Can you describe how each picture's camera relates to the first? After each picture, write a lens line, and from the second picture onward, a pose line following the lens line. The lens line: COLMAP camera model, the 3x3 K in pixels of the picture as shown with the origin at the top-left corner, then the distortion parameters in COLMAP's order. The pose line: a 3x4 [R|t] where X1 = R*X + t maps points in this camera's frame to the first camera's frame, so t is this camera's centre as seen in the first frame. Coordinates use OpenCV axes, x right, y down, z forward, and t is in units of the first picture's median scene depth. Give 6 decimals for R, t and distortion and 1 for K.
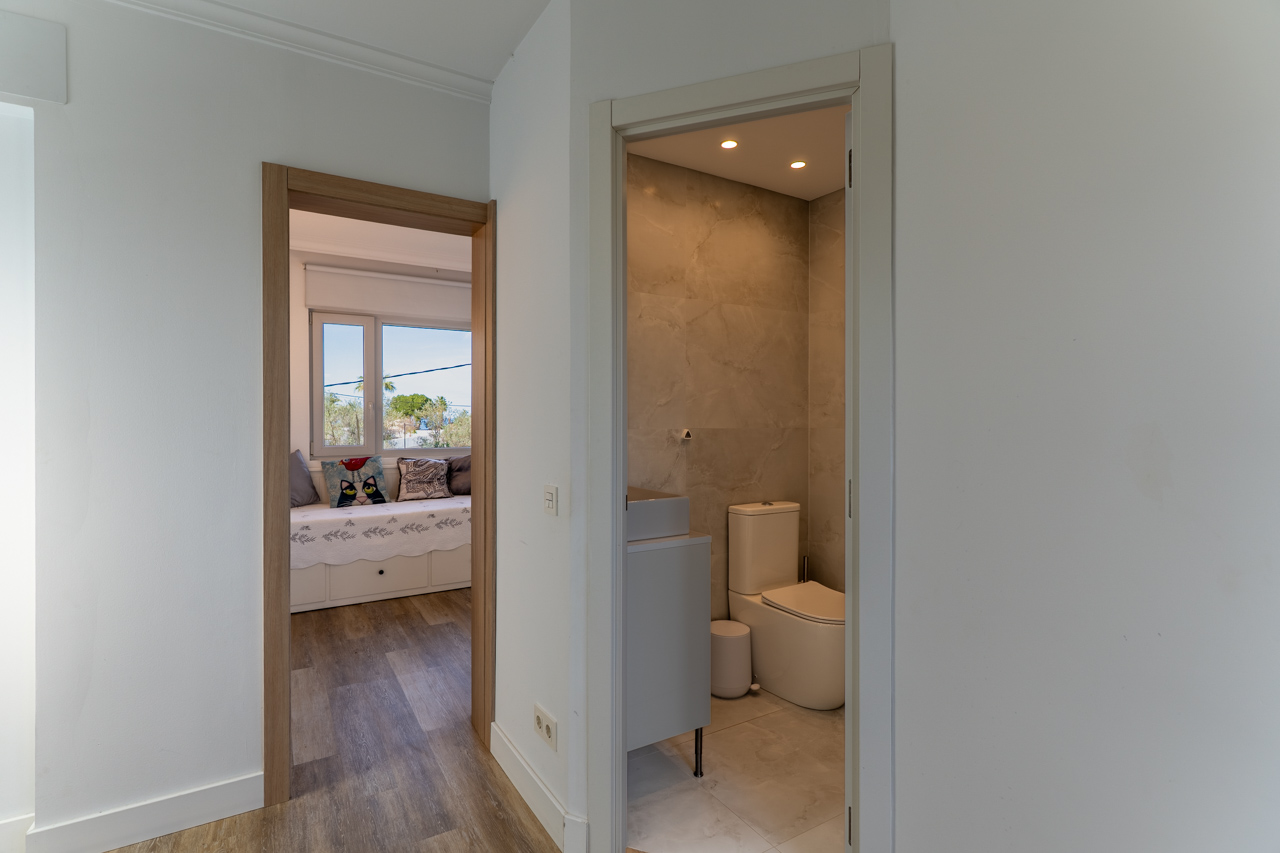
lens RADIAL K [[602.5, 0, 638.3], [0, 602.5, 424.1], [0, 0, 1]] dist [-0.001149, -0.000154]
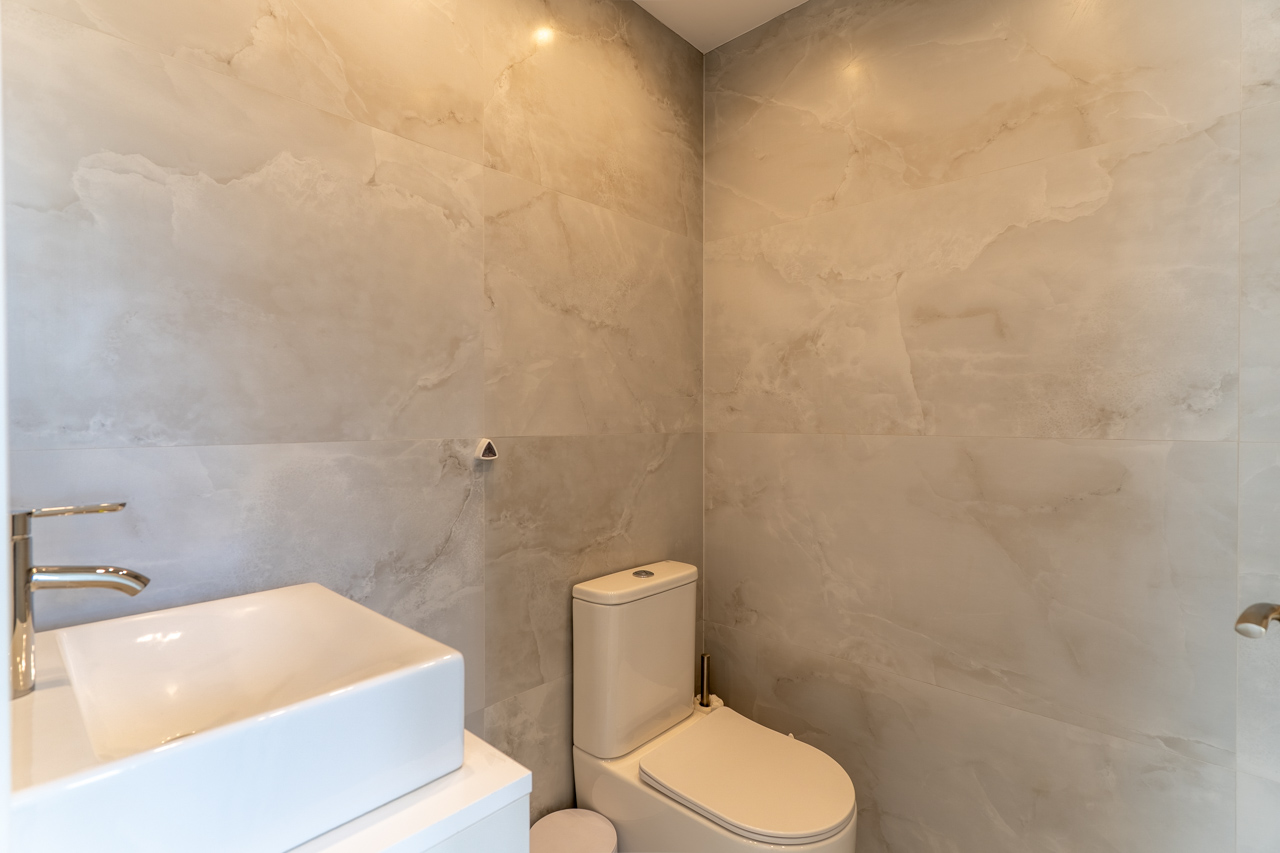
lens RADIAL K [[602.5, 0, 639.1], [0, 602.5, 423.0], [0, 0, 1]] dist [-0.001149, -0.000154]
pose [[0.962868, -0.002397, 0.269963, 0.064911], [0.002092, 0.999997, 0.001417, -0.004383], [-0.269965, -0.000800, 0.962870, 0.483469]]
